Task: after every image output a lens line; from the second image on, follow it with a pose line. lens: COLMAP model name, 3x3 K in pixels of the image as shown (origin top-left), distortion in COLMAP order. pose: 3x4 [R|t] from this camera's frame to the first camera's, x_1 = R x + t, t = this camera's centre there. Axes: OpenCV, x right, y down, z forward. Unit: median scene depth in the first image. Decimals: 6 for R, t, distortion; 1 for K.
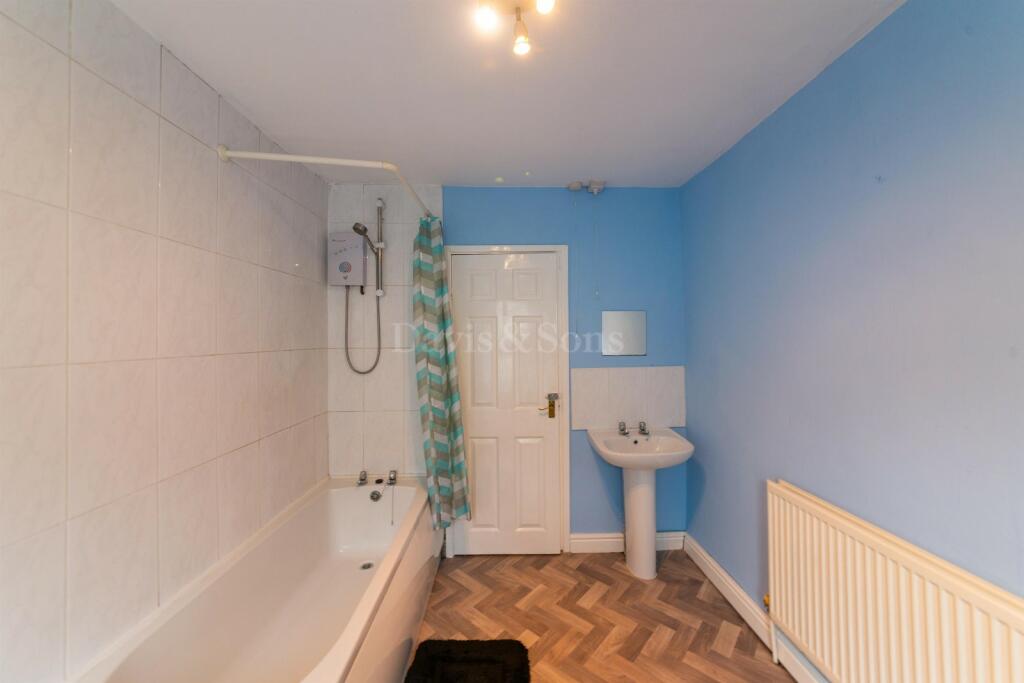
lens RADIAL K [[362.5, 0, 512.5], [0, 362.5, 325.8], [0, 0, 1]] dist [0.012667, -0.008960]
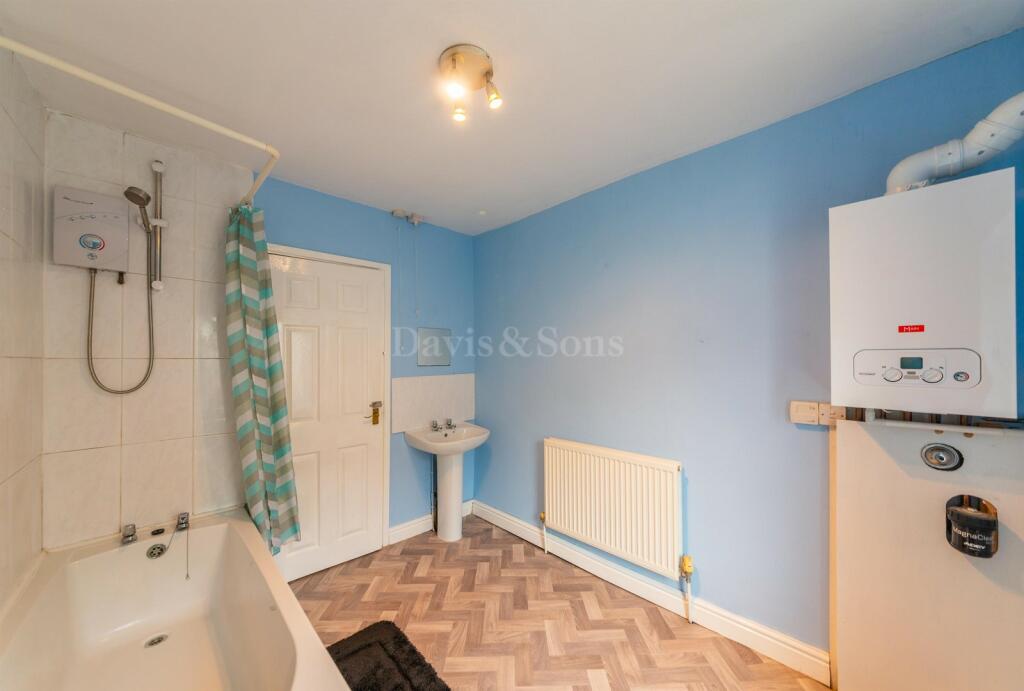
lens RADIAL K [[340.1, 0, 512.0], [0, 340.1, 345.5], [0, 0, 1]] dist [-0.000767, -0.000036]
pose [[0.761676, 0.025032, 0.647475, -0.275664], [-0.023564, 0.999663, -0.010928, 0.026851], [-0.647530, -0.006934, 0.762008, -0.022197]]
